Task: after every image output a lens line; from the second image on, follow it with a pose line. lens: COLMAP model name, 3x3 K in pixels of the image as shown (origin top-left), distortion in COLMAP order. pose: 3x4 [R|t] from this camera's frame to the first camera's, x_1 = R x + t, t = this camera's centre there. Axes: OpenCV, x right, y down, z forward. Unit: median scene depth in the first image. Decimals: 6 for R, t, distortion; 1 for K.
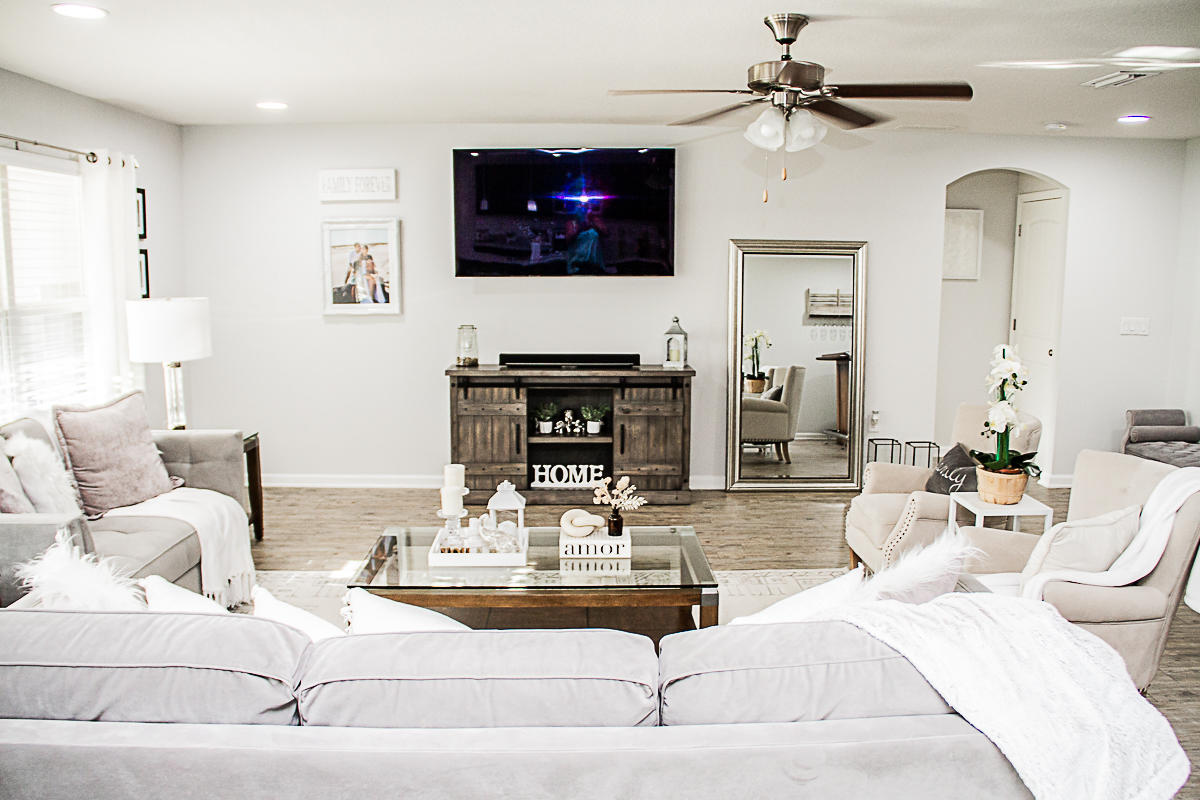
lens RADIAL K [[1019.6, 0, 600.0], [0, 1019.6, 400.0], [0, 0, 1]] dist [-0.170771, 0.165244]
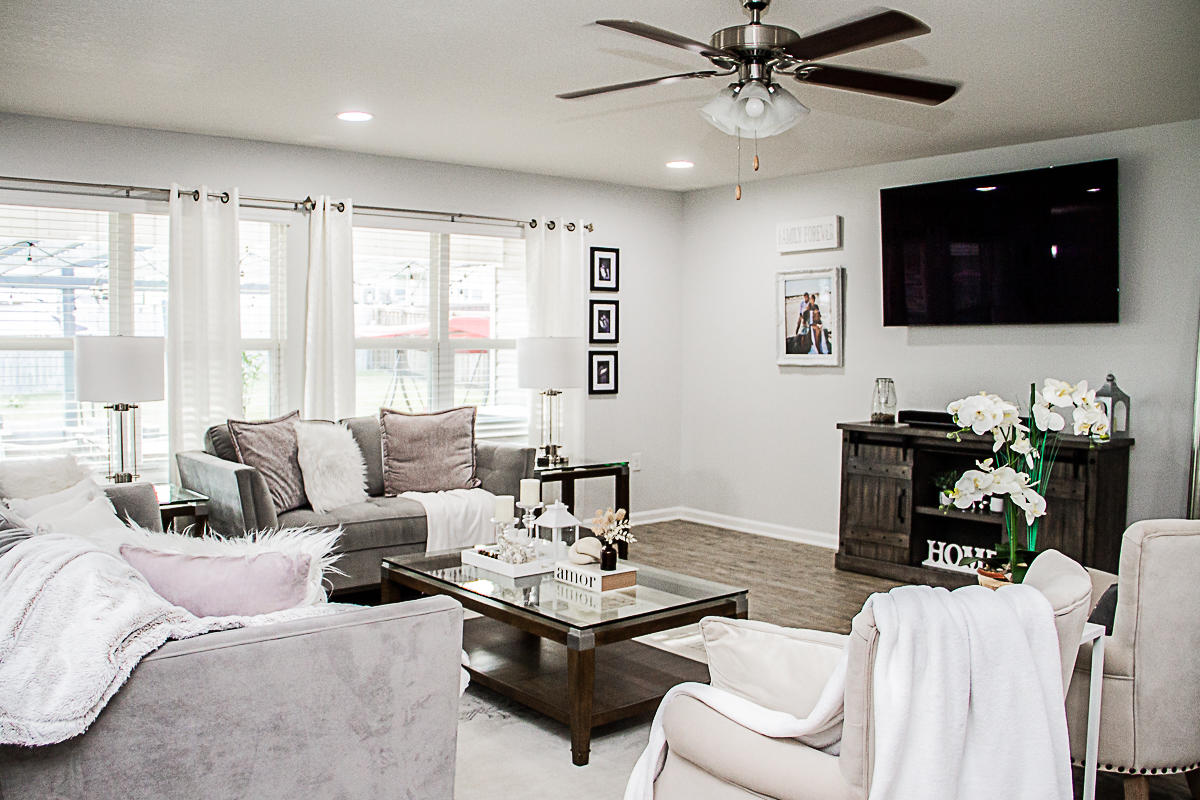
lens RADIAL K [[1039.4, 0, 565.4], [0, 1039.4, 397.2], [0, 0, 1]] dist [-0.185116, 0.161036]
pose [[0.596059, 0.038050, -0.802038, 0.443235], [-0.111750, 0.993086, -0.035937, 0.008783], [0.795126, 0.111049, 0.596190, 0.226280]]
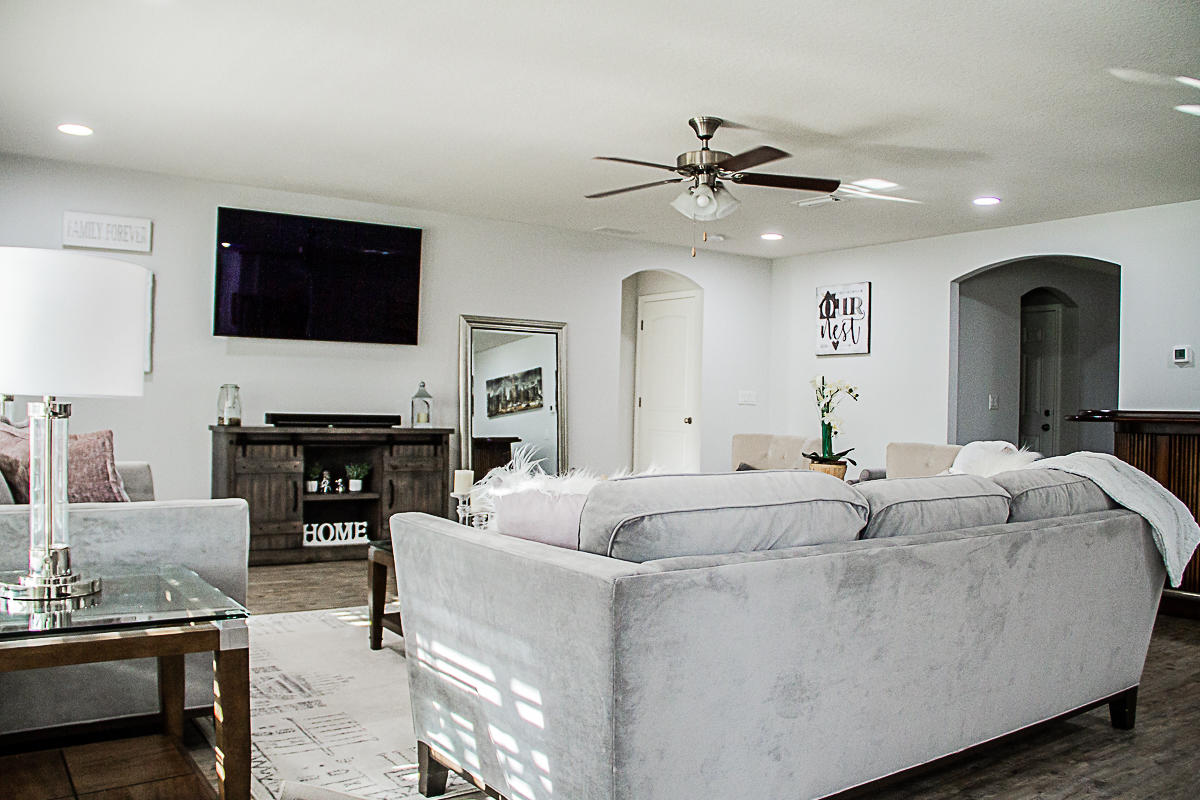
lens RADIAL K [[1019.6, 0, 600.0], [0, 1019.6, 400.0], [0, 0, 1]] dist [-0.170771, 0.165244]
pose [[0.830335, 0.016433, 0.557023, -0.375691], [0.057942, 0.991601, -0.115627, 0.074245], [-0.554245, 0.128284, 0.822409, 0.012355]]
